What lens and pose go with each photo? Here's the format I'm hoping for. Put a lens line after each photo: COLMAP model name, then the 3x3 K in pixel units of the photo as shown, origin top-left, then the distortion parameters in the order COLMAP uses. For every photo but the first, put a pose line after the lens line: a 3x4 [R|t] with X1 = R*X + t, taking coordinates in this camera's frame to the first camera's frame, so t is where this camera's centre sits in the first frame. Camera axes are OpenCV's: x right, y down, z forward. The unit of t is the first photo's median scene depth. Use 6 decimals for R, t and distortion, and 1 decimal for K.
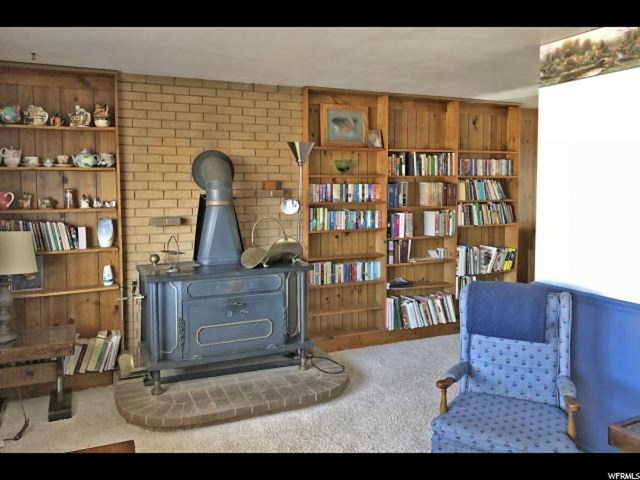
lens RADIAL K [[522.0, 0, 320.1], [0, 522.0, 213.1], [0, 0, 1]] dist [0.086332, -0.119783]
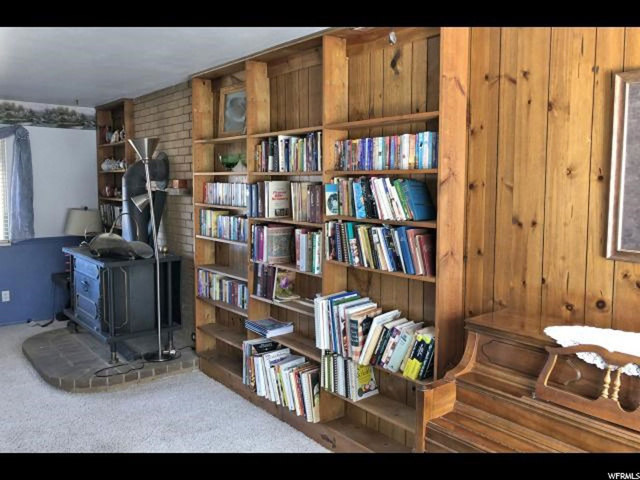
lens RADIAL K [[530.4, 0, 319.8], [0, 530.4, 226.2], [0, 0, 1]] dist [0.027430, -0.005792]
pose [[0.256737, 0.085735, -0.962671, 0.791376], [-0.054707, 0.995750, 0.074091, -0.052934], [0.964932, 0.033643, 0.260336, 0.827757]]
